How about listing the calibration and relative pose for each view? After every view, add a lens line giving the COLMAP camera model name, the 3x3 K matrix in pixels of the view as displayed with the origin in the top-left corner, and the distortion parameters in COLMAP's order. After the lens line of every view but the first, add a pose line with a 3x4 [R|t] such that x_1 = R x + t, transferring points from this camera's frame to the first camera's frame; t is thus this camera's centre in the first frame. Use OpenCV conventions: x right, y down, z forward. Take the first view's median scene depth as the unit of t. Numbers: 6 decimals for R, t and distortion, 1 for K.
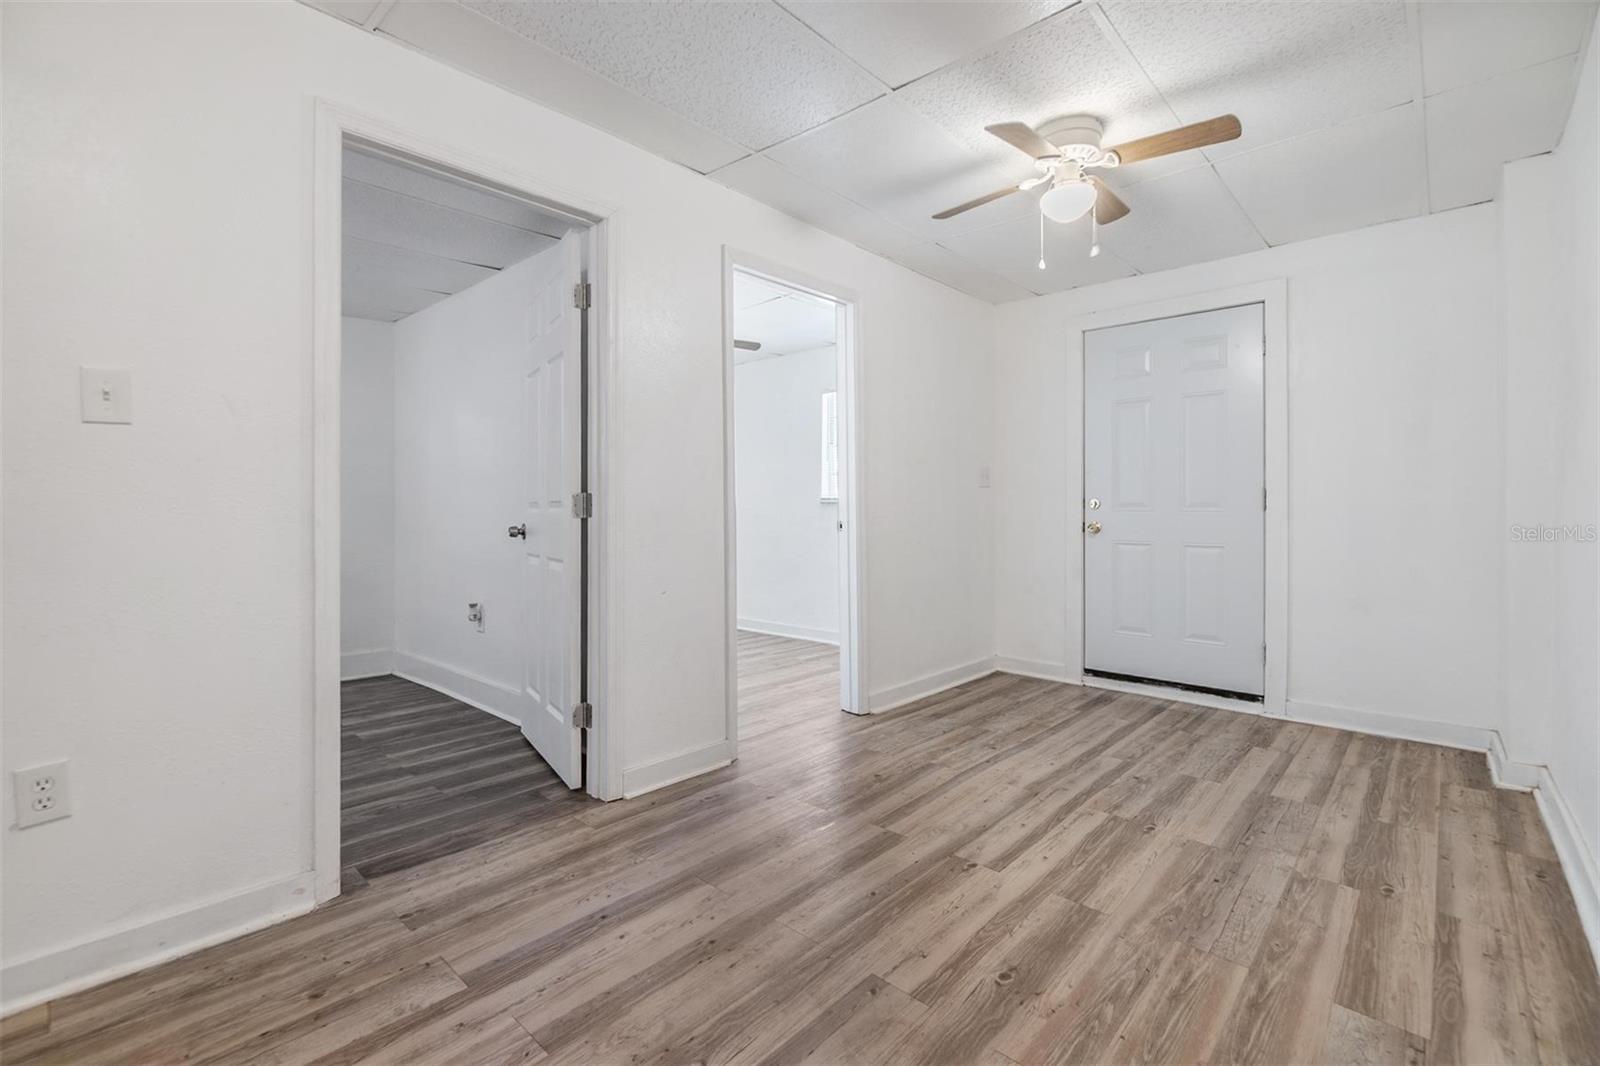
lens RADIAL K [[702.5, 0, 792.9], [0, 702.5, 519.5], [0, 0, 1]] dist [-0.002011, -0.000040]
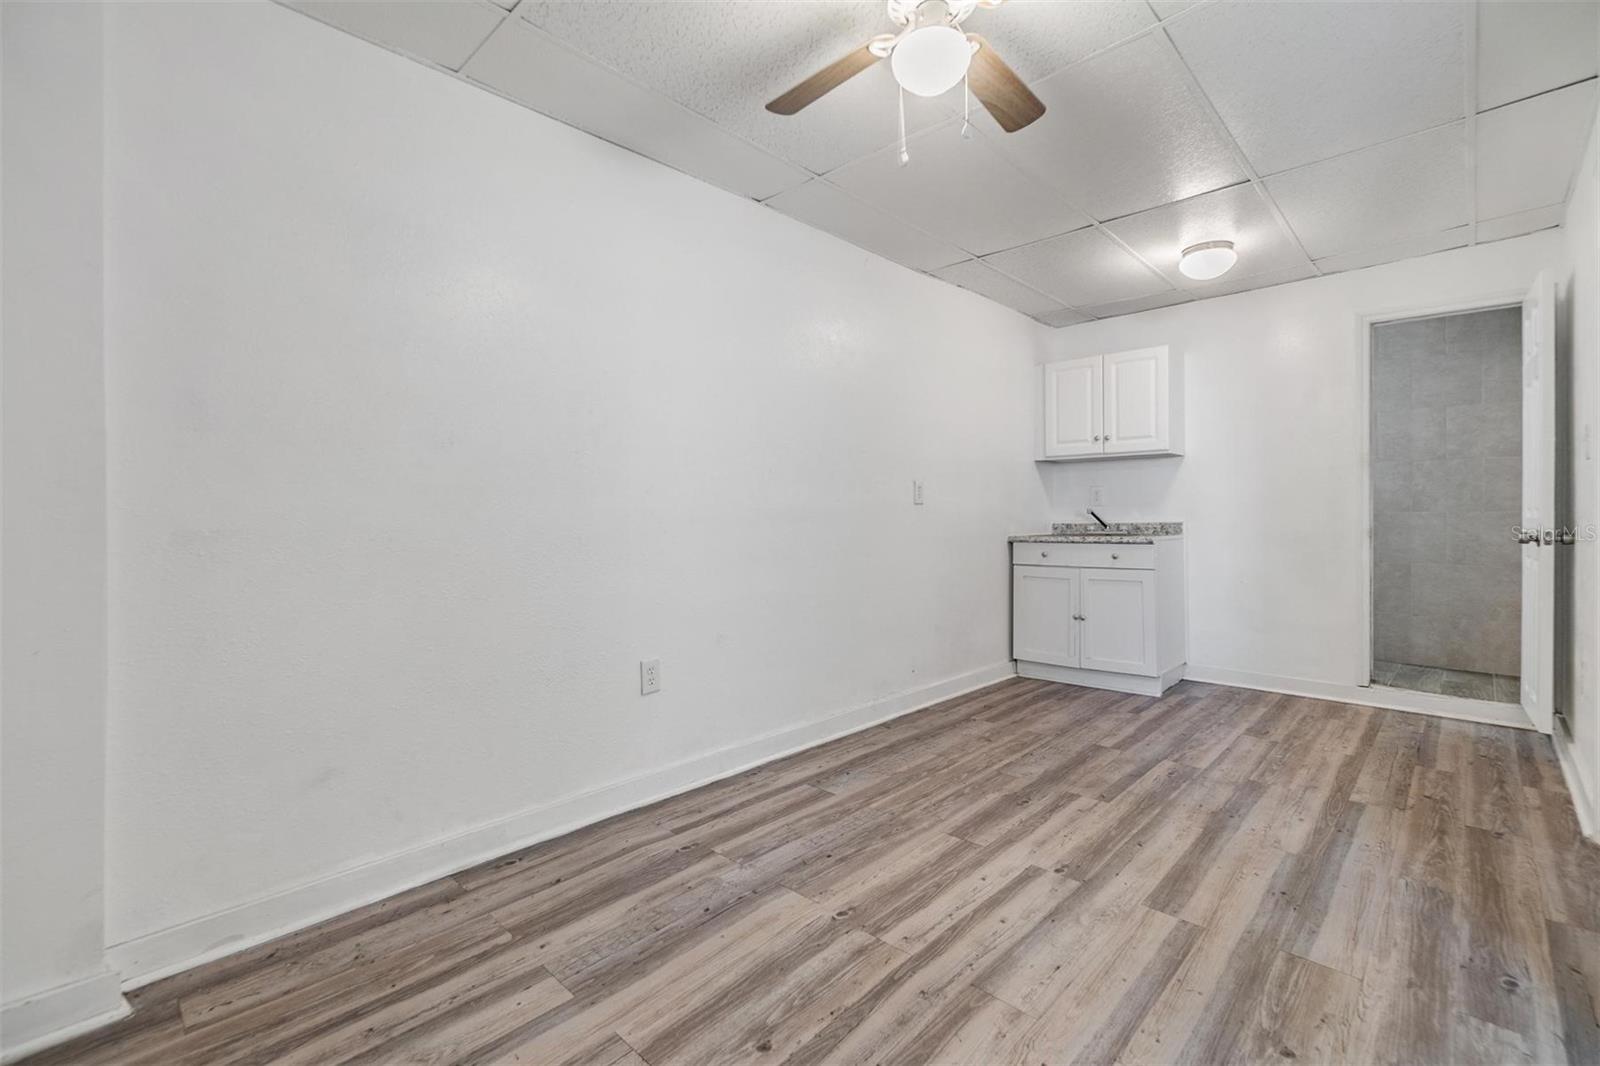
lens RADIAL K [[696.2, 0, 789.3], [0, 696.2, 538.4], [0, 0, 1]] dist [-0.001207, -0.000103]
pose [[-0.999576, -0.002903, 0.028987, 0.672300], [-0.001411, 0.998679, 0.051362, -0.033070], [-0.029098, 0.051299, -0.998259, 2.170904]]
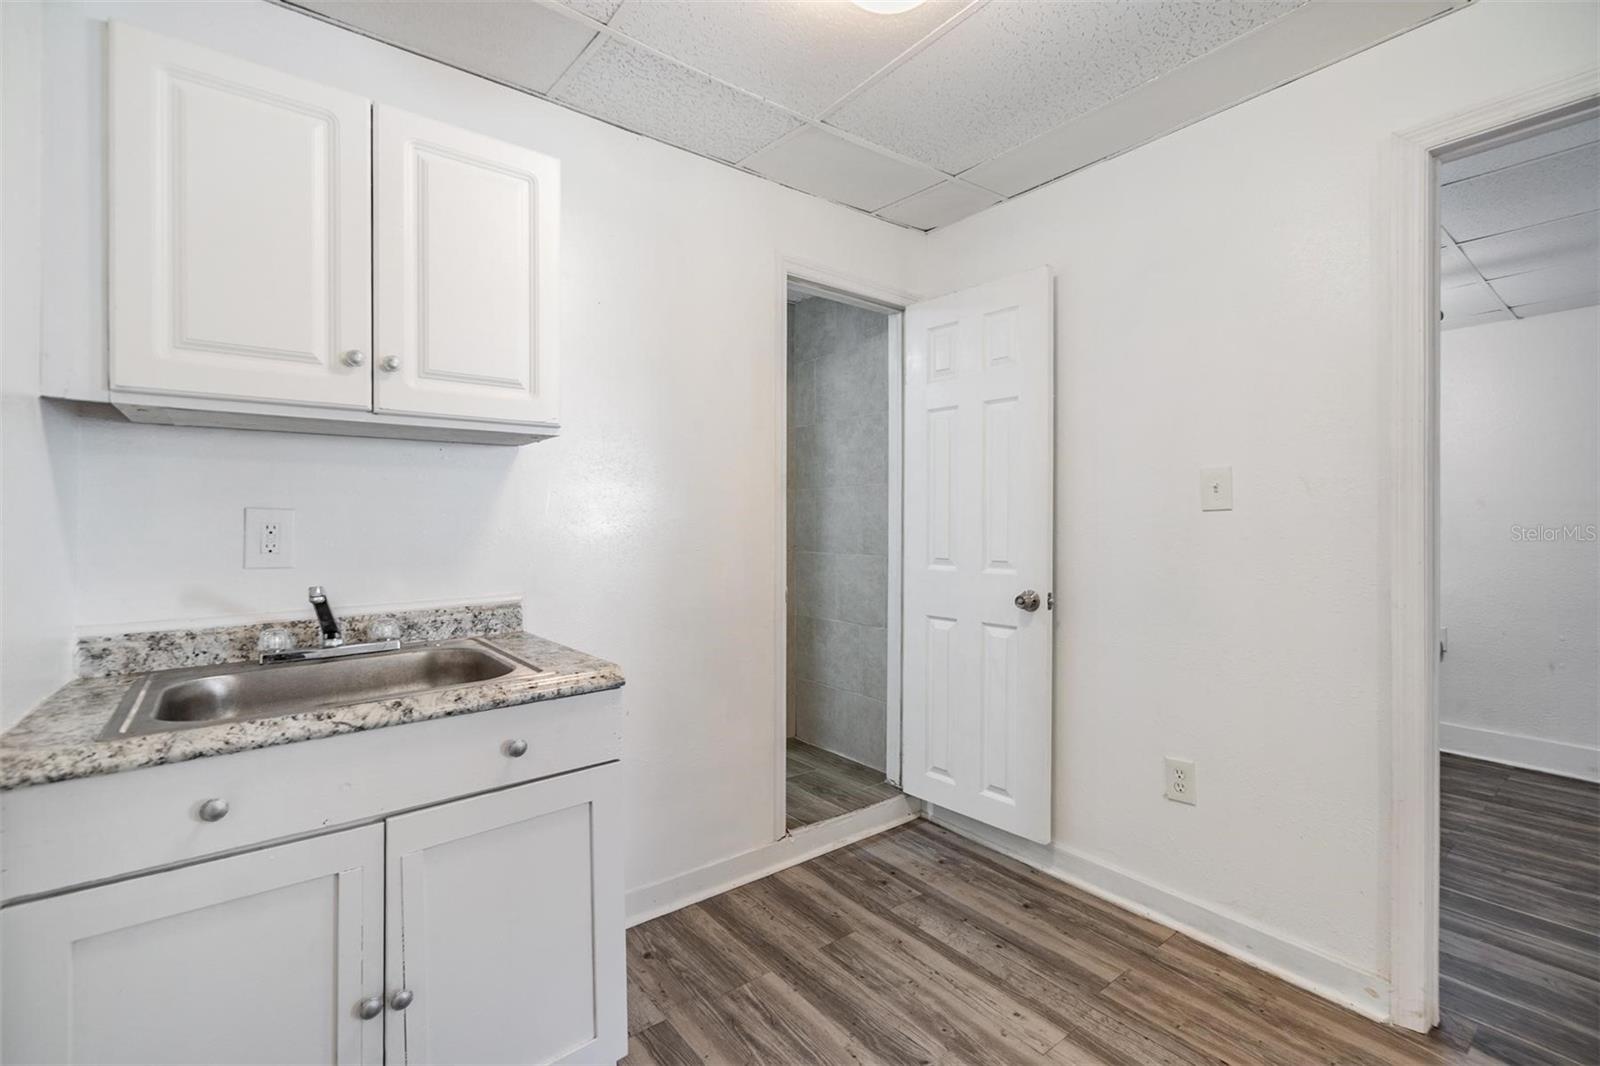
lens RADIAL K [[702.5, 0, 792.9], [0, 702.5, 519.5], [0, 0, 1]] dist [-0.002011, -0.000040]
pose [[-0.164913, -0.006788, -0.986285, 0.347991], [-0.016155, 0.999861, -0.004180, -0.087675], [0.986176, 0.015245, -0.164999, 0.363015]]
